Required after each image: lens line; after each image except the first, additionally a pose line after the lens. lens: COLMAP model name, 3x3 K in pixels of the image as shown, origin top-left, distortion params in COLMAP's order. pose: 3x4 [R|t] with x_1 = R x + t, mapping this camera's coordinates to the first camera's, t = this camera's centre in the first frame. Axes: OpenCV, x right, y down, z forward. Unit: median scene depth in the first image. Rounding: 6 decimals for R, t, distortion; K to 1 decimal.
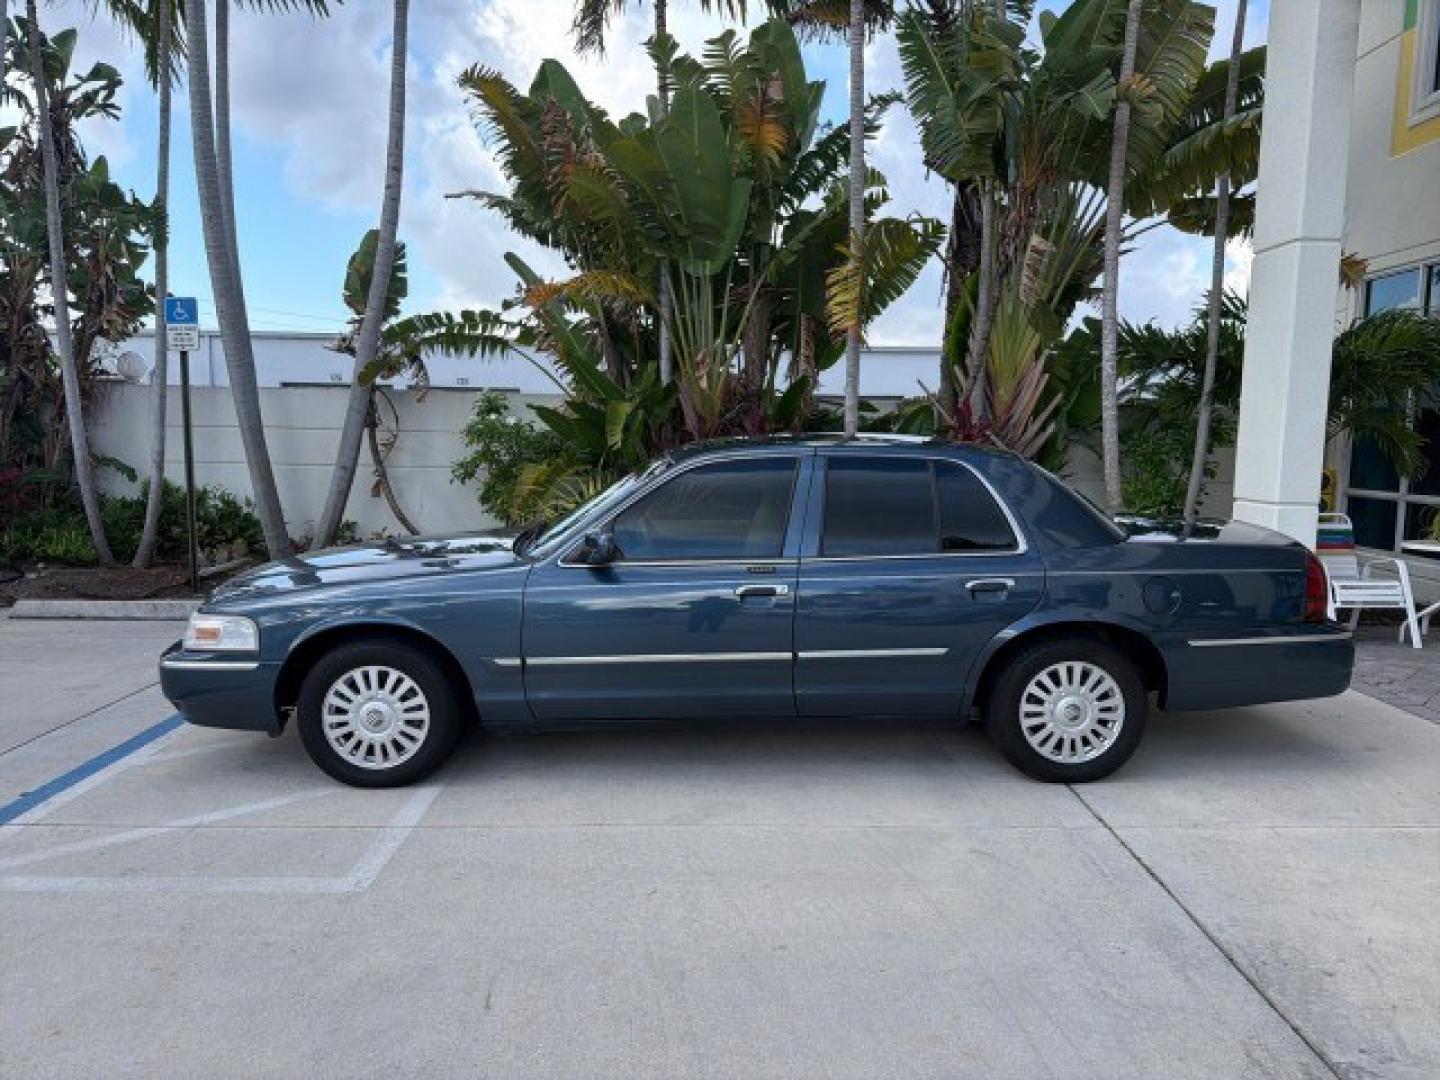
lens RADIAL K [[1007.4, 0, 720.0], [0, 1007.4, 540.0], [0, 0, 1]] dist [0.002225, -0.002141]
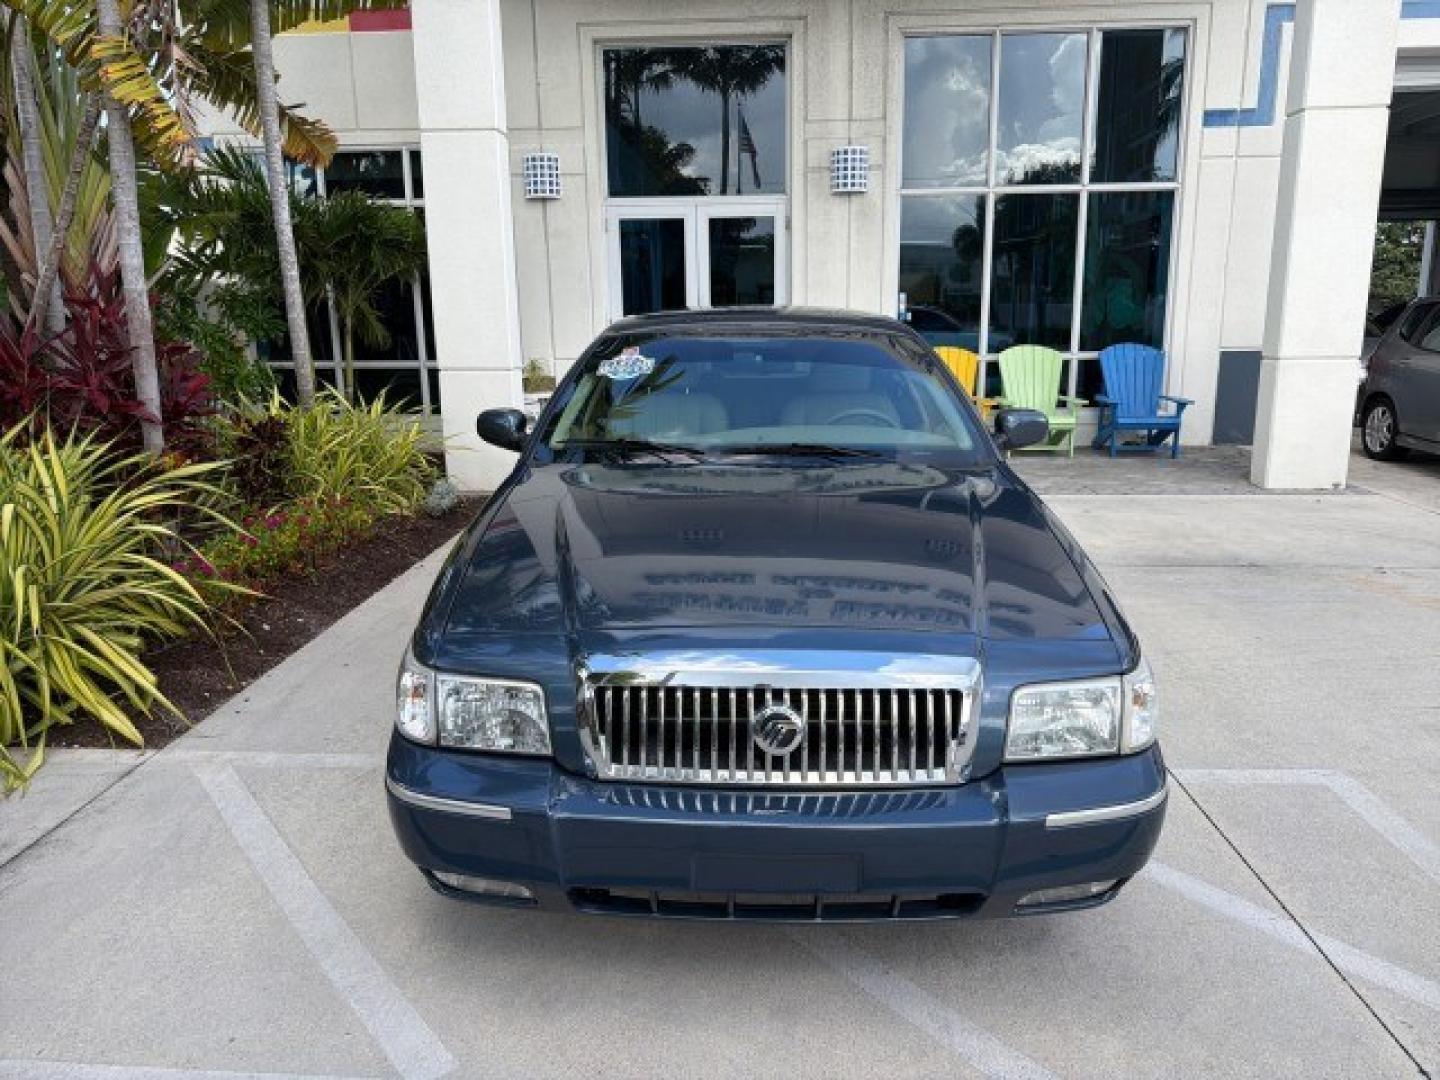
lens RADIAL K [[1018.7, 0, 720.0], [0, 1018.7, 540.0], [0, 0, 1]] dist [0.020985, -0.018630]
pose [[0.050379, -0.228044, 0.972347, -0.466314], [0.118712, 0.968048, 0.220885, -0.058486], [-0.991650, 0.104301, 0.075841, 0.536461]]
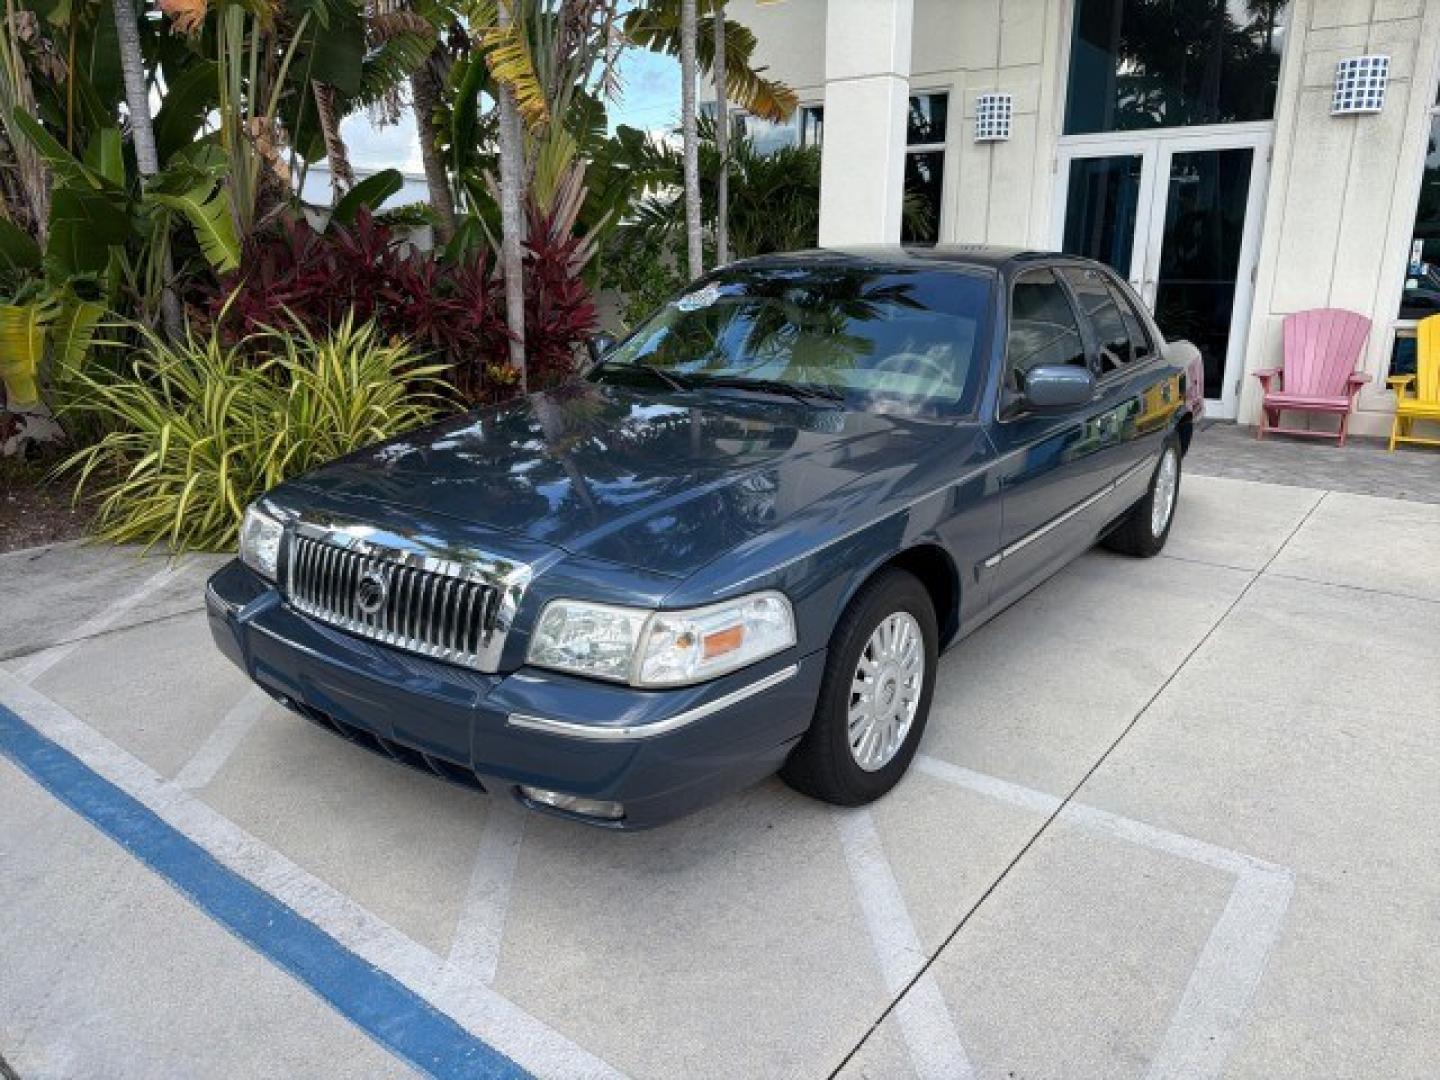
lens RADIAL K [[1020.6, 0, 712.6], [0, 1020.6, 547.0], [0, 0, 1]] dist [0.018223, -0.022135]
pose [[0.609965, -0.214474, 0.762852, -0.404770], [0.084444, 0.974788, 0.206538, -0.026132], [-0.787916, -0.061563, 0.612697, 0.317660]]
